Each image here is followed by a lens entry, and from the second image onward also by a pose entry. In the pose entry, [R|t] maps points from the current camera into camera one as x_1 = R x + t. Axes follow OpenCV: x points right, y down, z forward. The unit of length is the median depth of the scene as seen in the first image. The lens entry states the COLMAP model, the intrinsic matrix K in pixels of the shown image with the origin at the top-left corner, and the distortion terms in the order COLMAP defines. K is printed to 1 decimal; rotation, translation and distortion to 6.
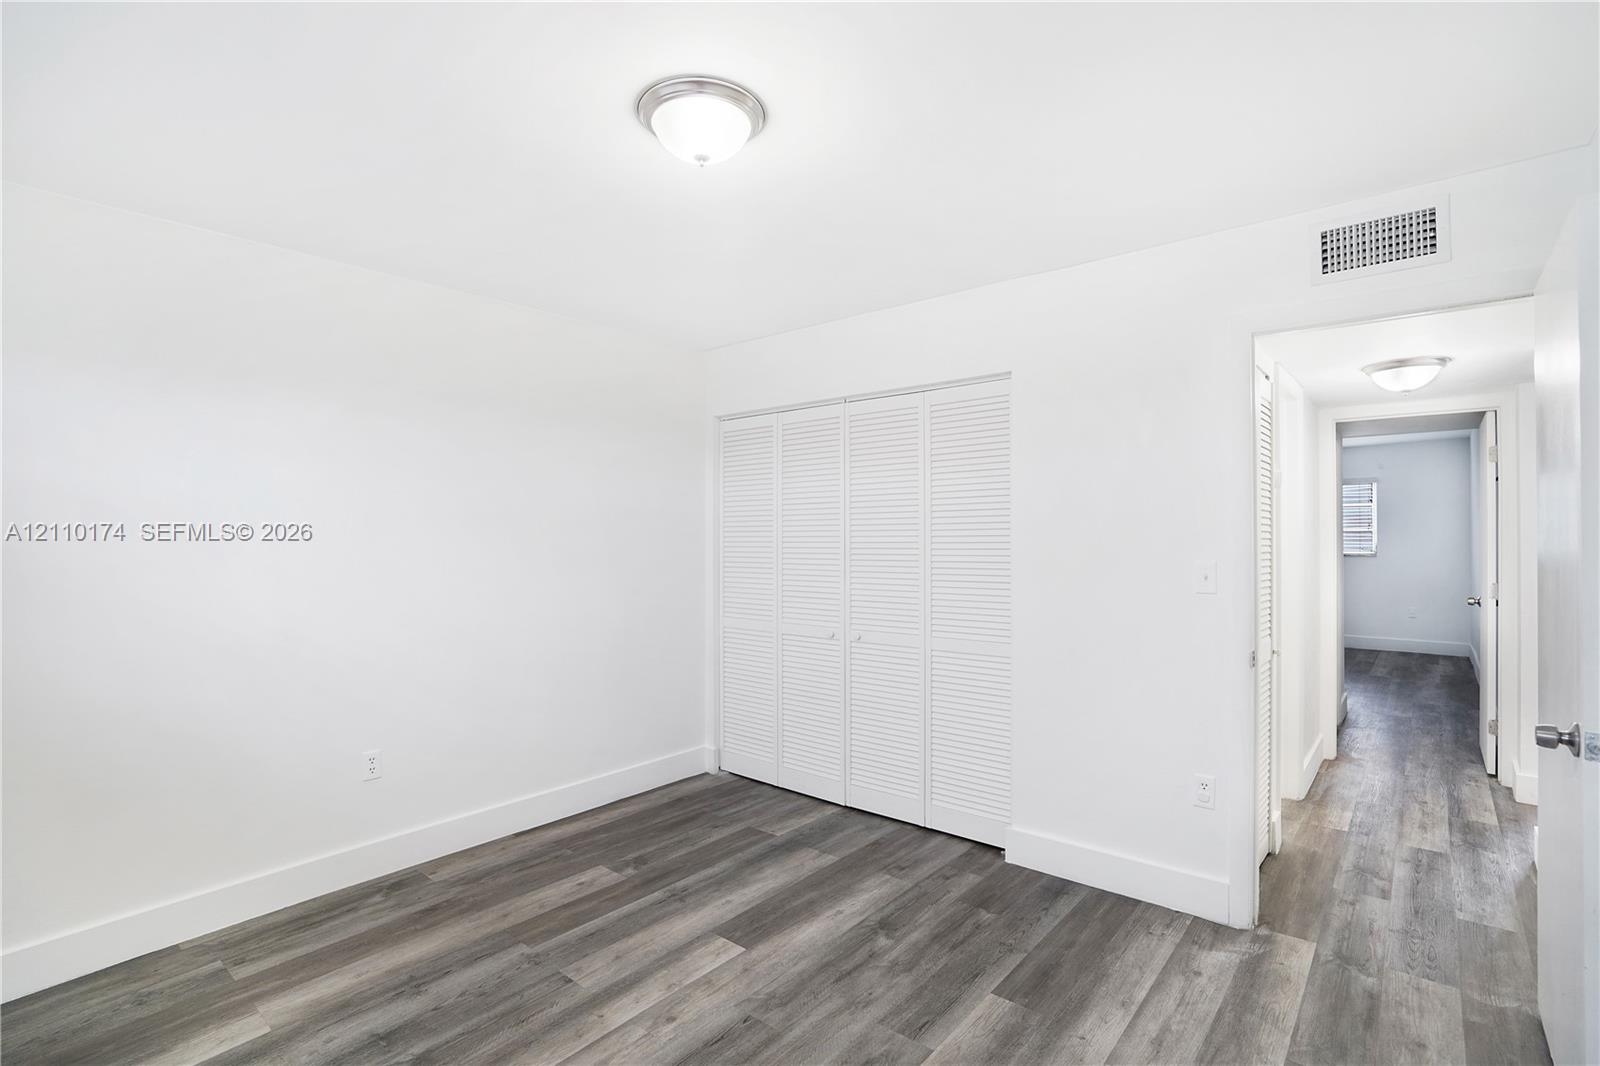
lens RADIAL K [[759.5, 0, 797.3], [0, 759.5, 535.1], [0, 0, 1]] dist [-0.052720, 0.019676]
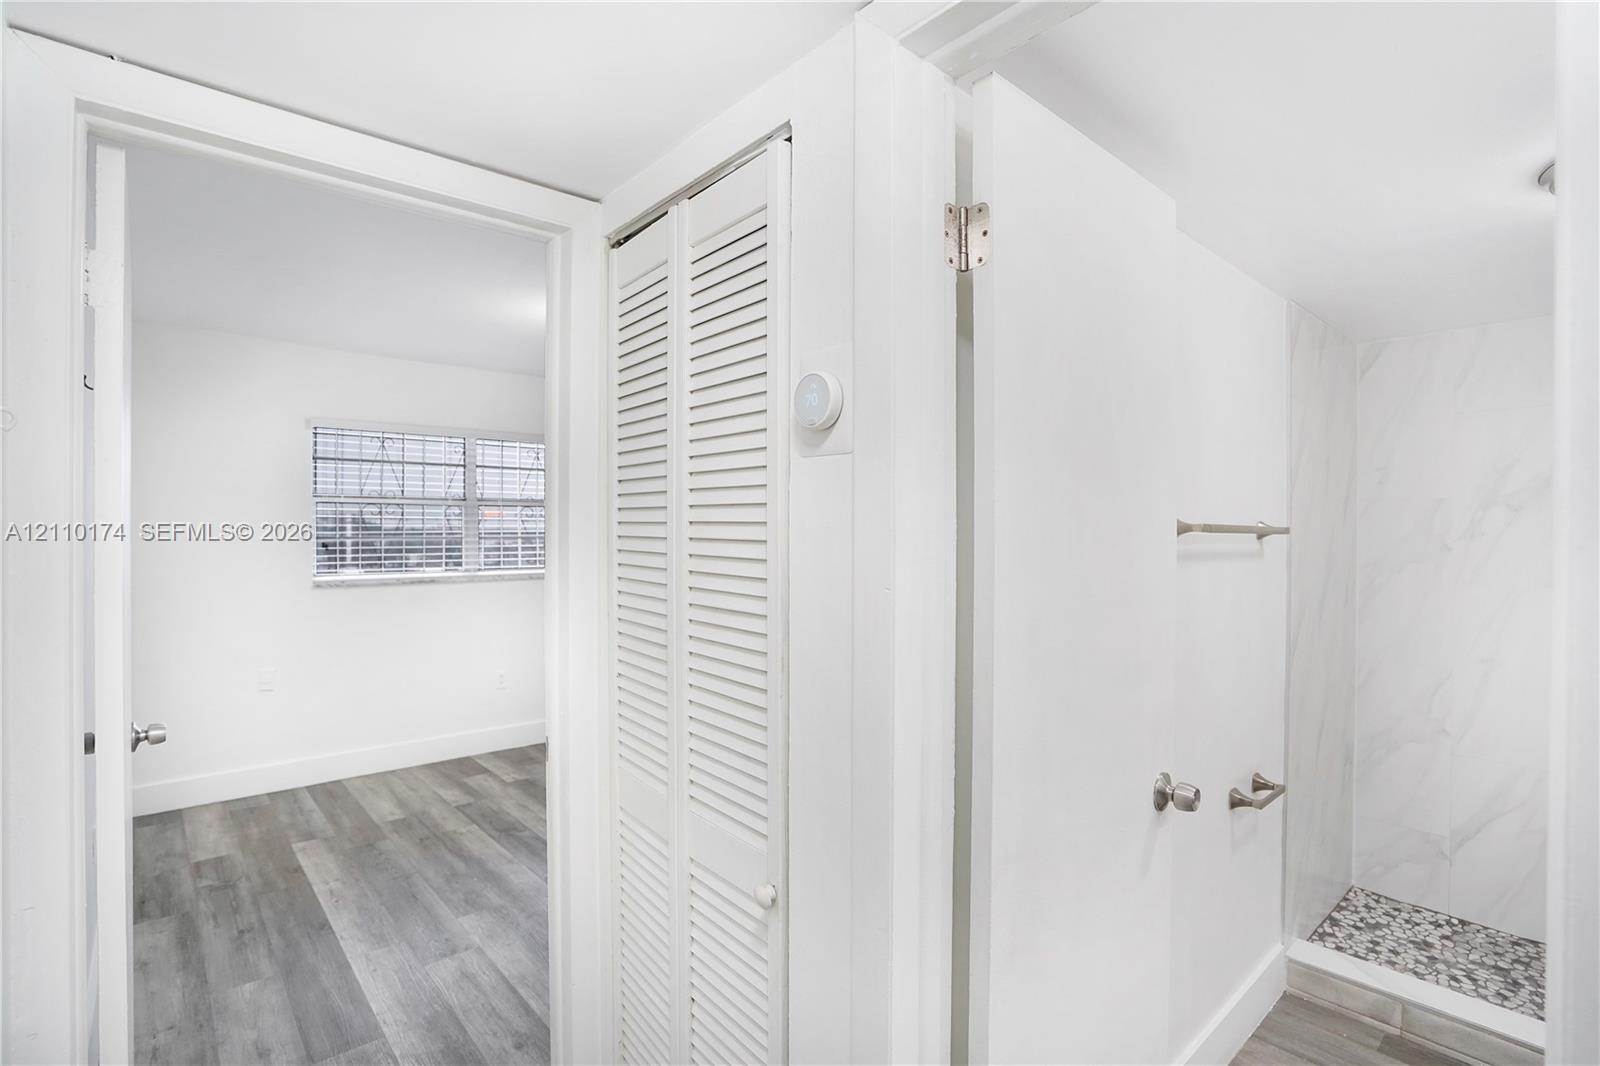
lens RADIAL K [[759.5, 0, 799.2], [0, 759.5, 534.2], [0, 0, 1]] dist [-0.052720, 0.019676]
pose [[-0.142366, 0.006409, -0.989793, 1.167610], [0.000615, 0.999979, 0.006387, -0.019063], [0.989814, 0.000300, -0.142367, 1.247018]]
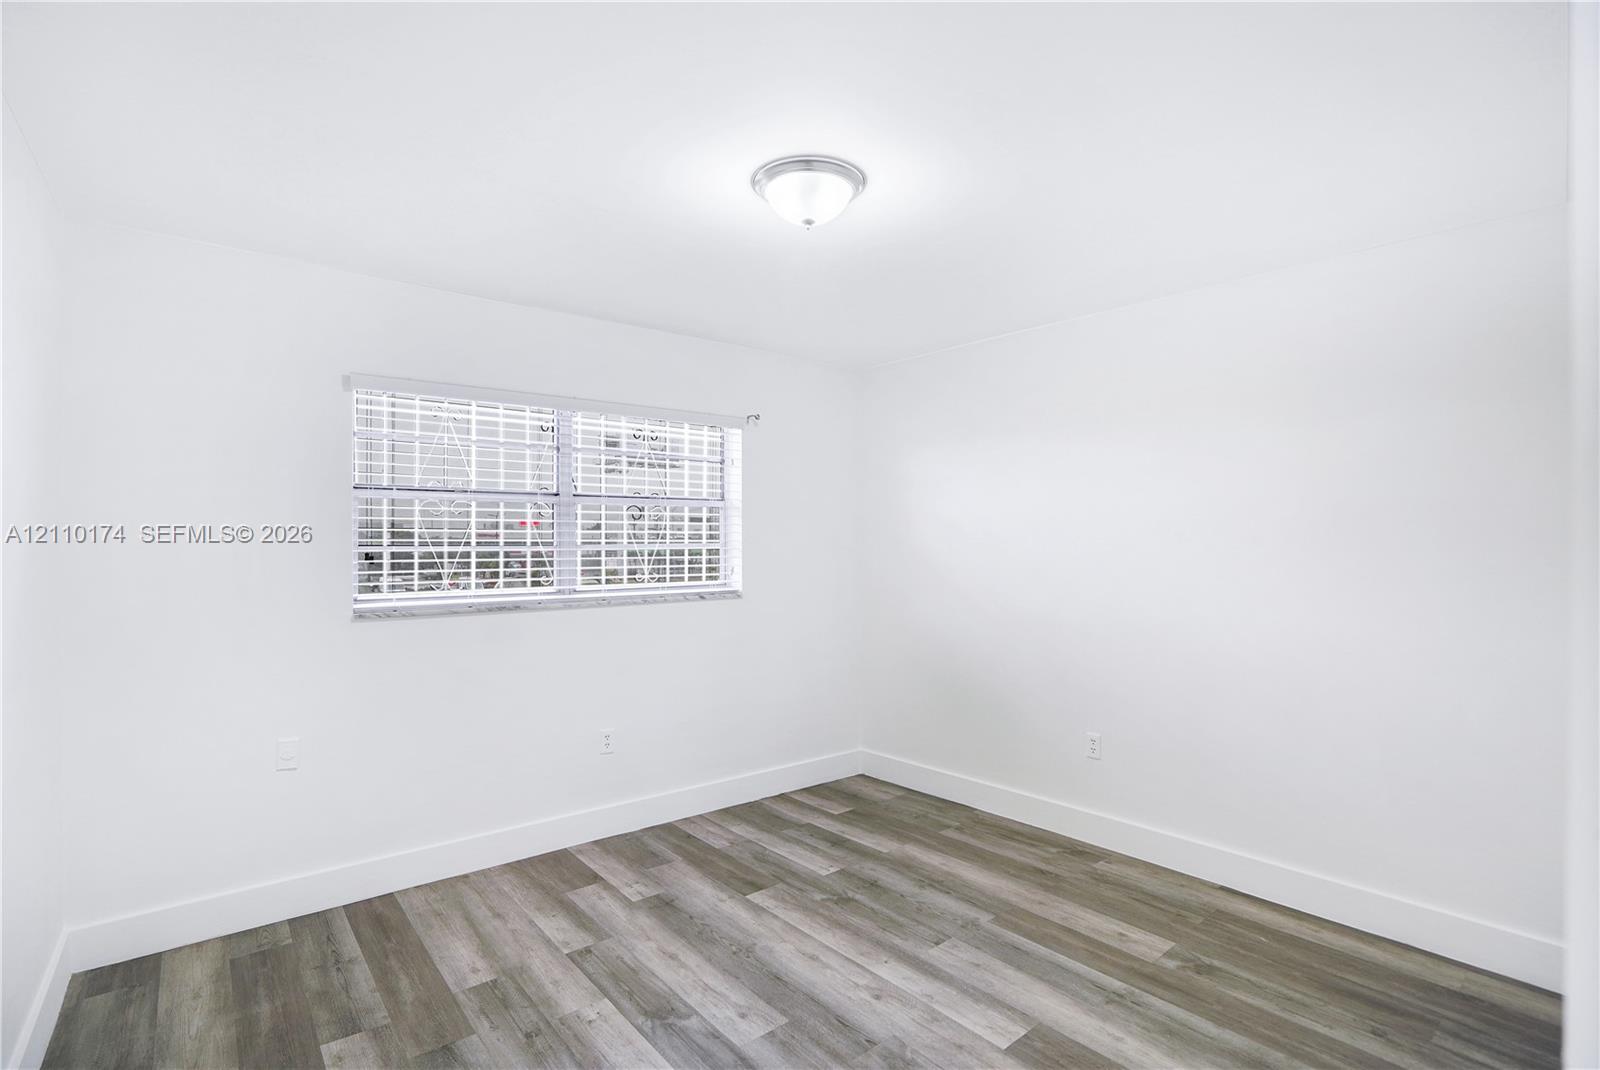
lens RADIAL K [[759.5, 0, 804.0], [0, 759.5, 536.4], [0, 0, 1]] dist [-0.052720, 0.019676]
pose [[-0.176144, 0.001204, -0.984364, 0.716980], [0.003170, 0.999995, 0.000655, -0.017592], [0.984359, -0.003005, -0.176147, 0.849016]]
